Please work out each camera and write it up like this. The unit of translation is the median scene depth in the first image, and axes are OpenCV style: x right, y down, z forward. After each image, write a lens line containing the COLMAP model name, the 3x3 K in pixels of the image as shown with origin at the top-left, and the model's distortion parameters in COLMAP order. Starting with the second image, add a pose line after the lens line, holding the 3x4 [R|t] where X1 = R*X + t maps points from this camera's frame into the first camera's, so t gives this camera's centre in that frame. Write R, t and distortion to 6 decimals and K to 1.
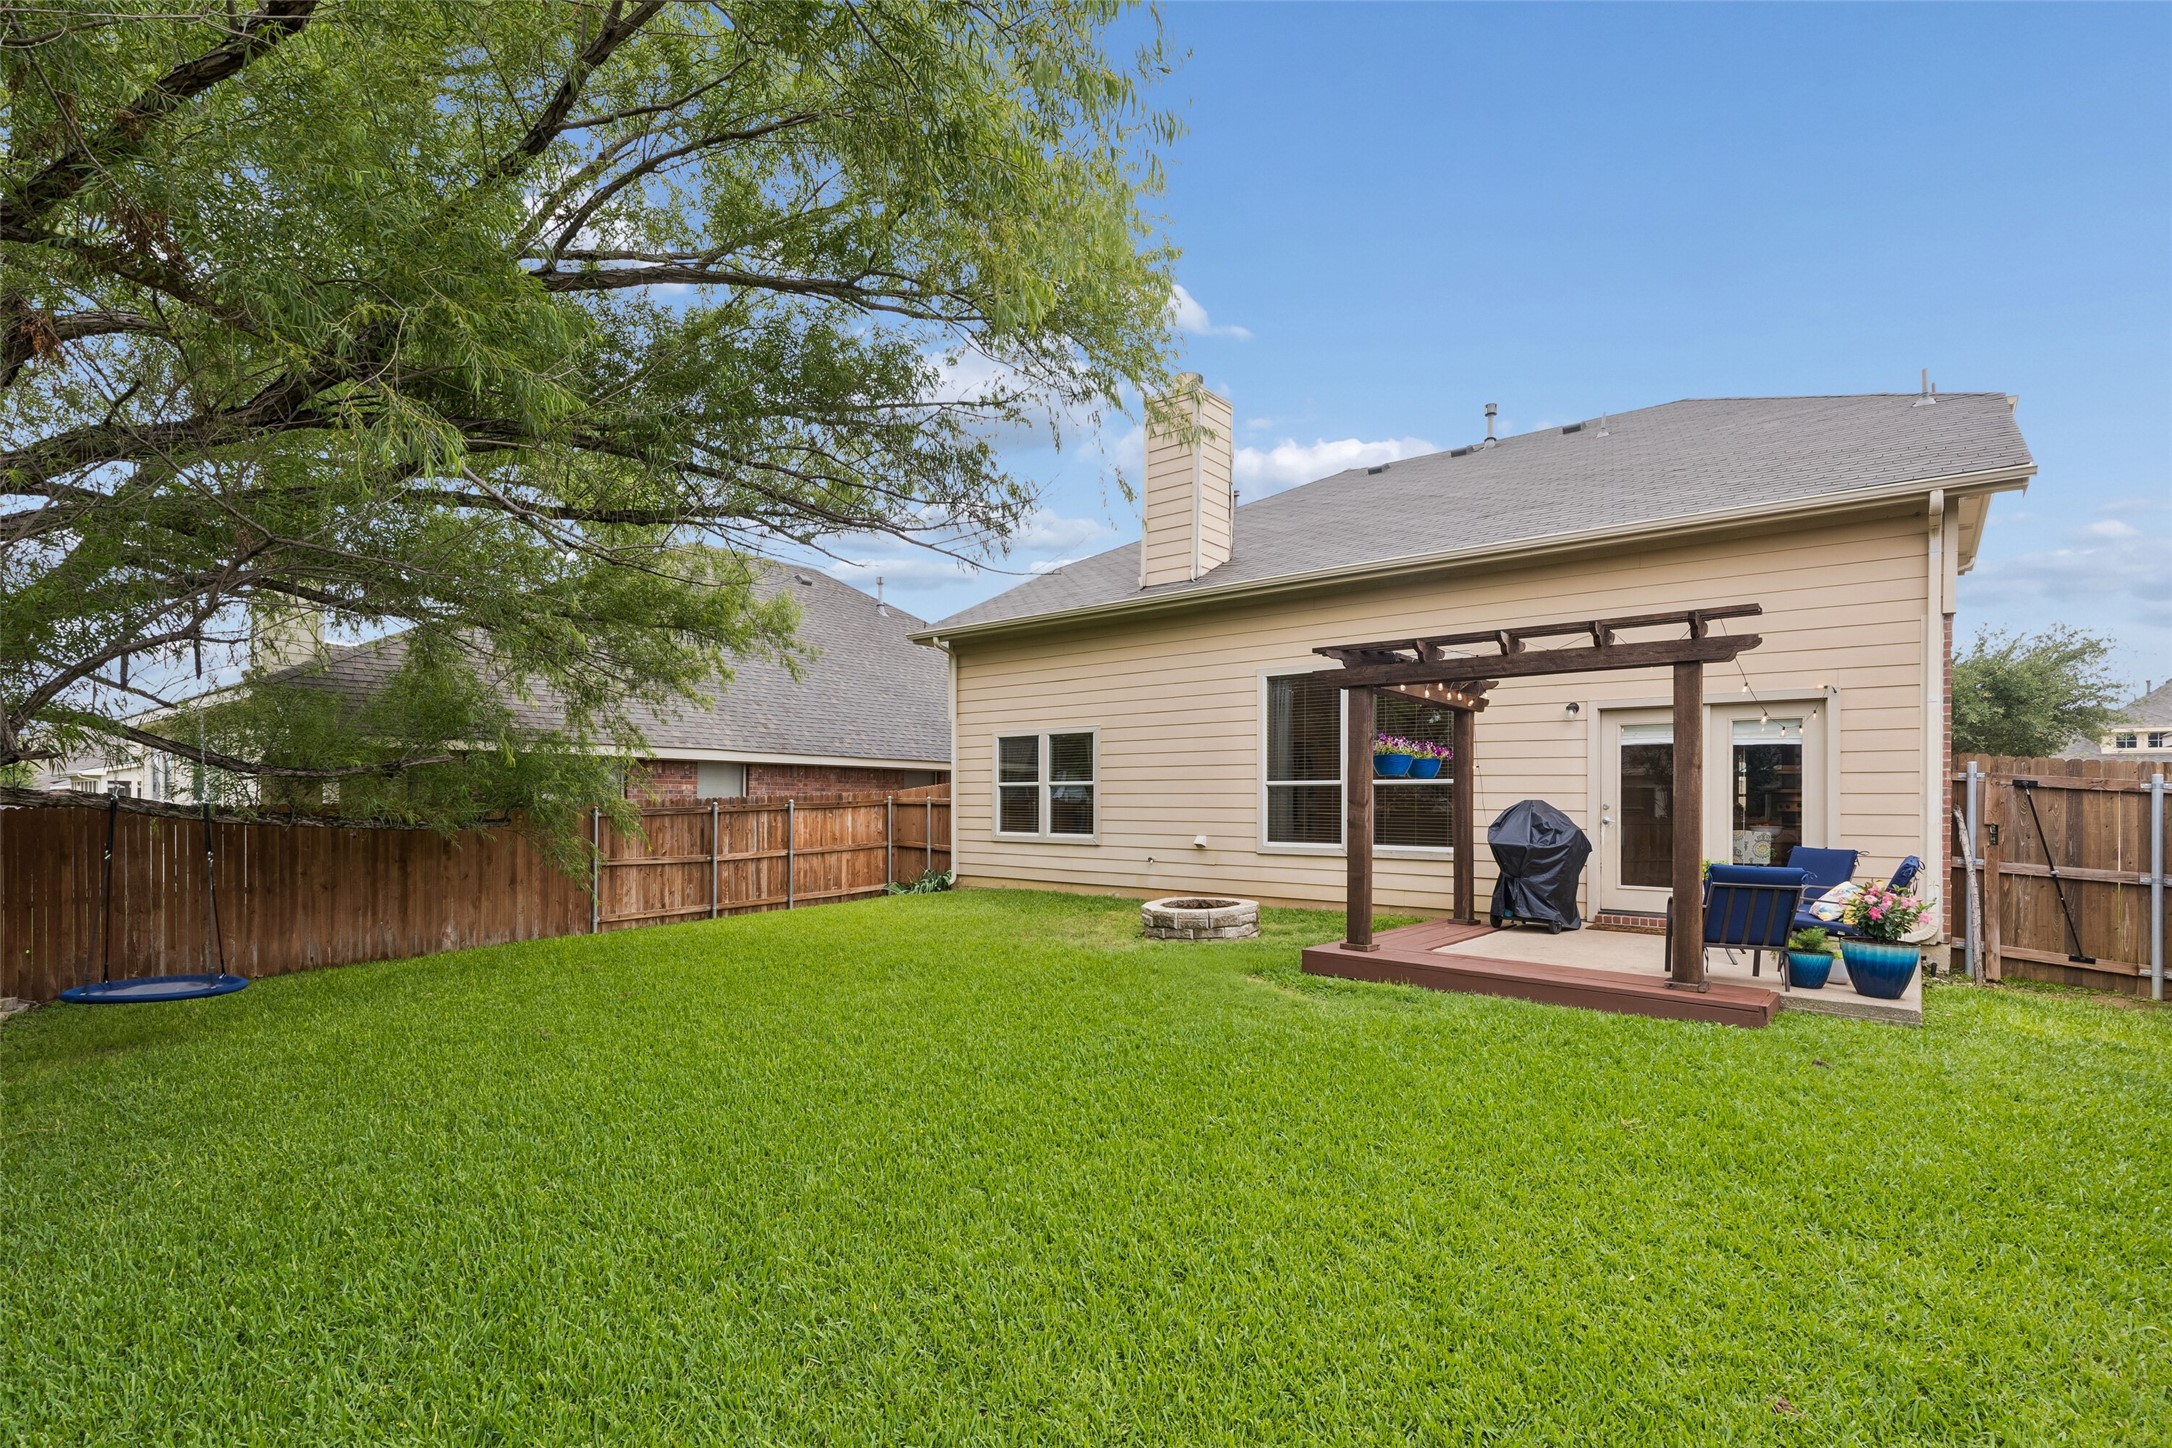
lens RADIAL K [[985.9, 0, 1102.6], [0, 985.9, 806.8], [0, 0, 1]] dist [0.007917, -0.000816]
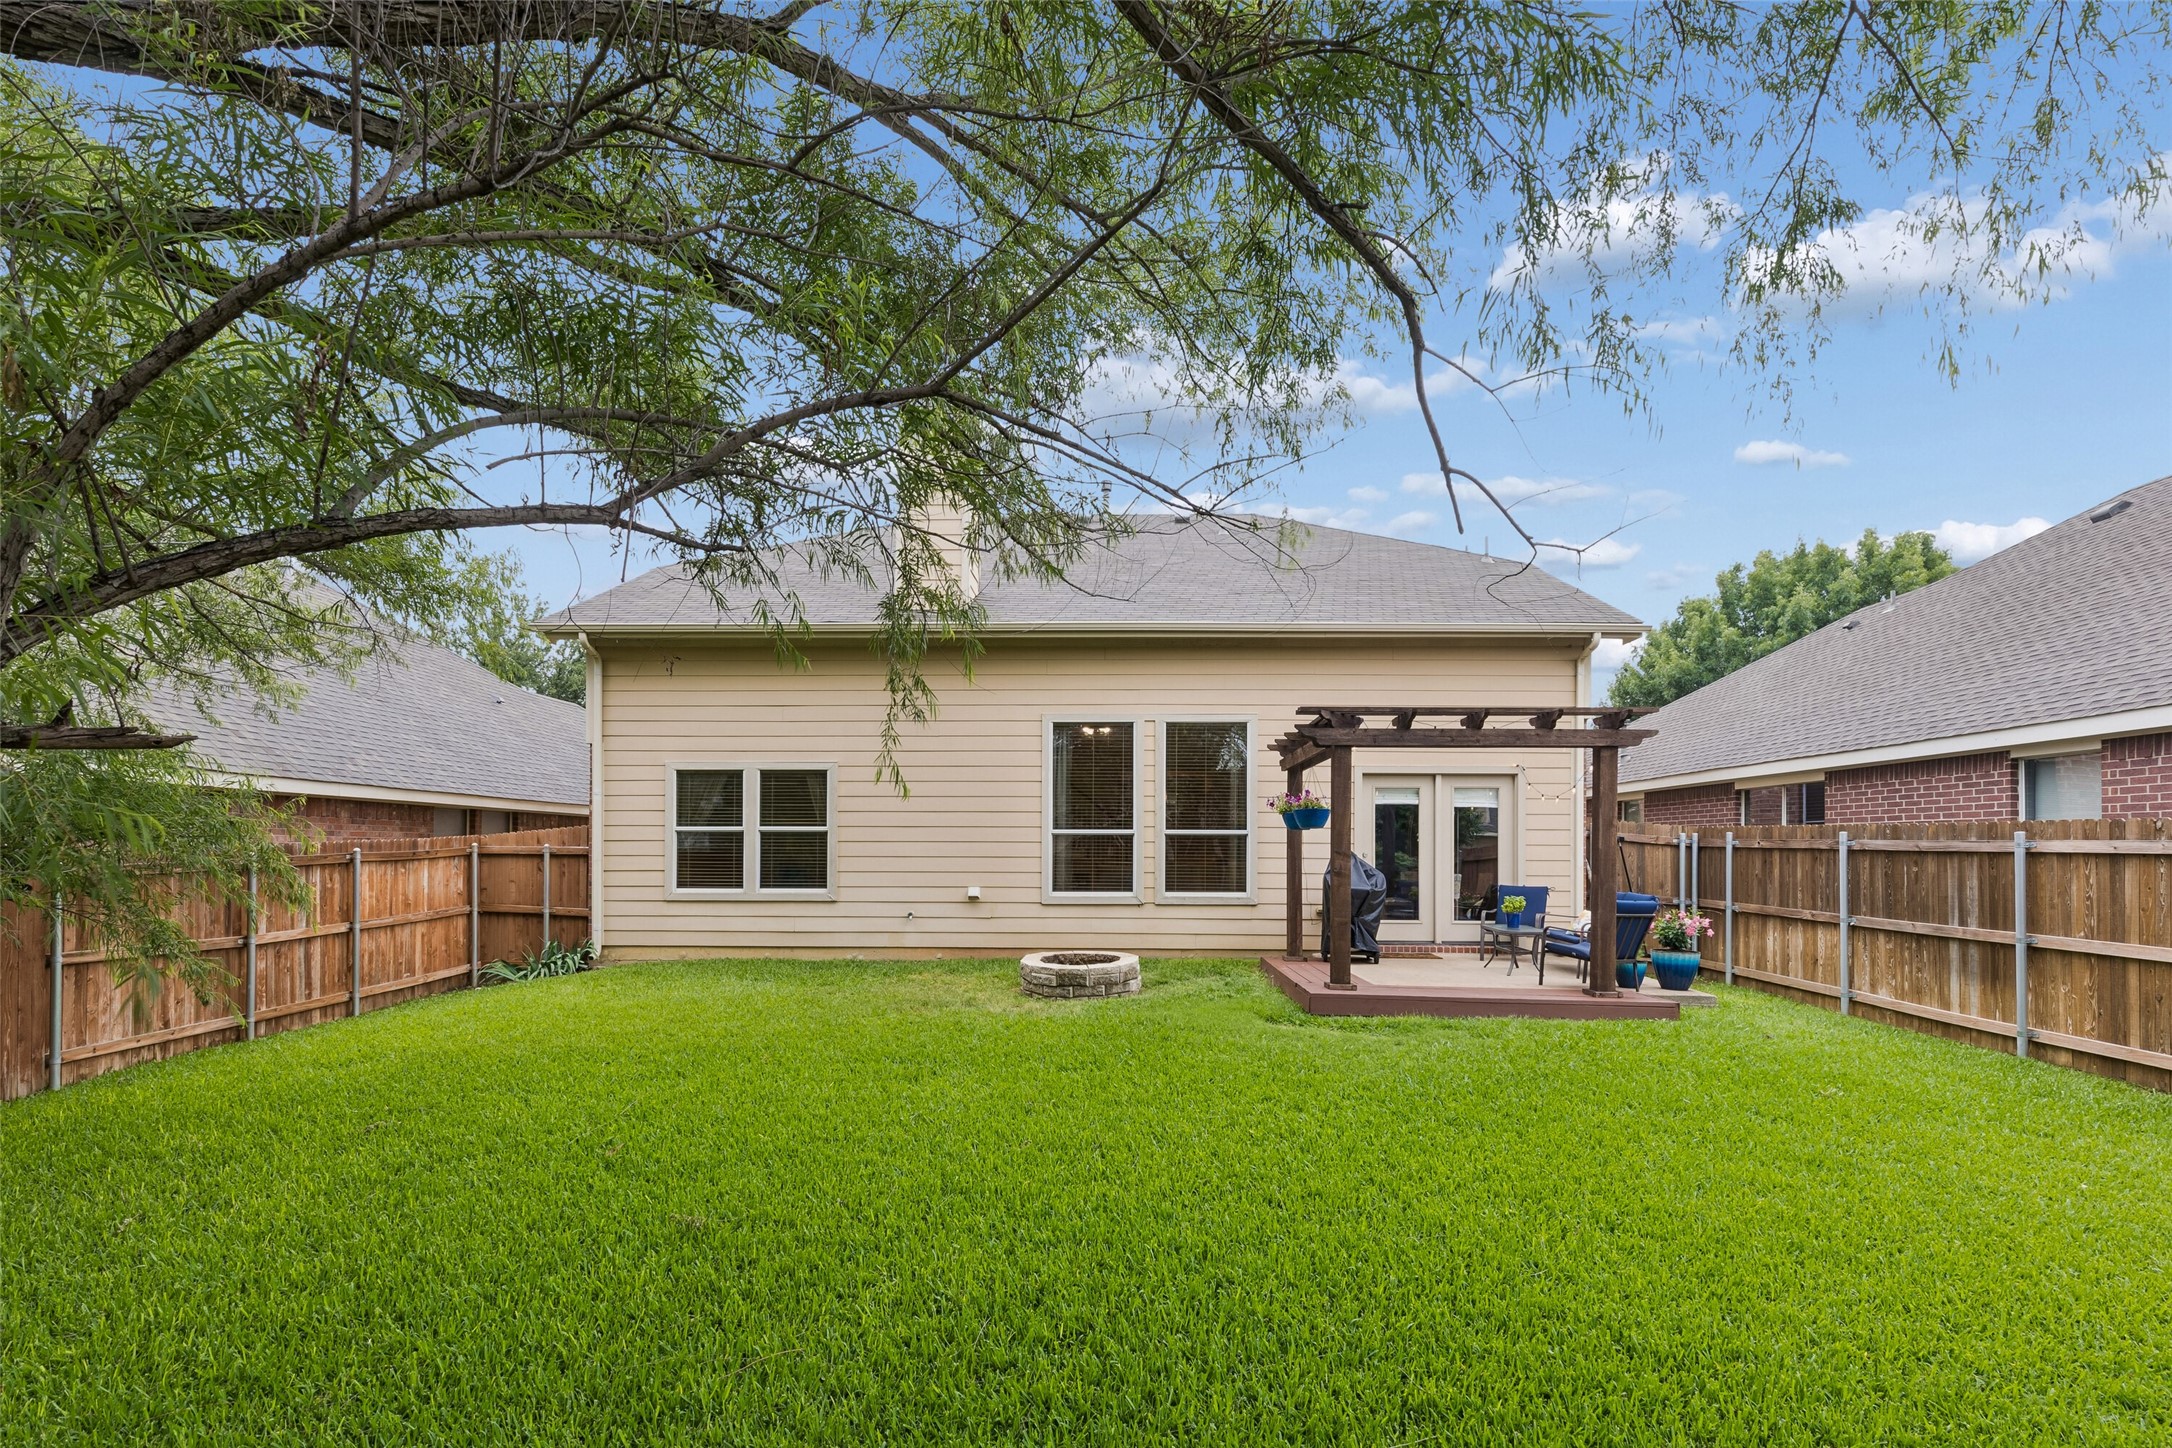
lens RADIAL K [[985.9, 0, 1186.4], [0, 985.9, 844.5], [0, 0, 1]] dist [0.007917, -0.000816]
pose [[0.798816, 0.003011, 0.601567, -0.278976], [0.002700, 0.999959, -0.008590, -0.002483], [-0.601569, 0.008486, 0.798776, 0.123443]]
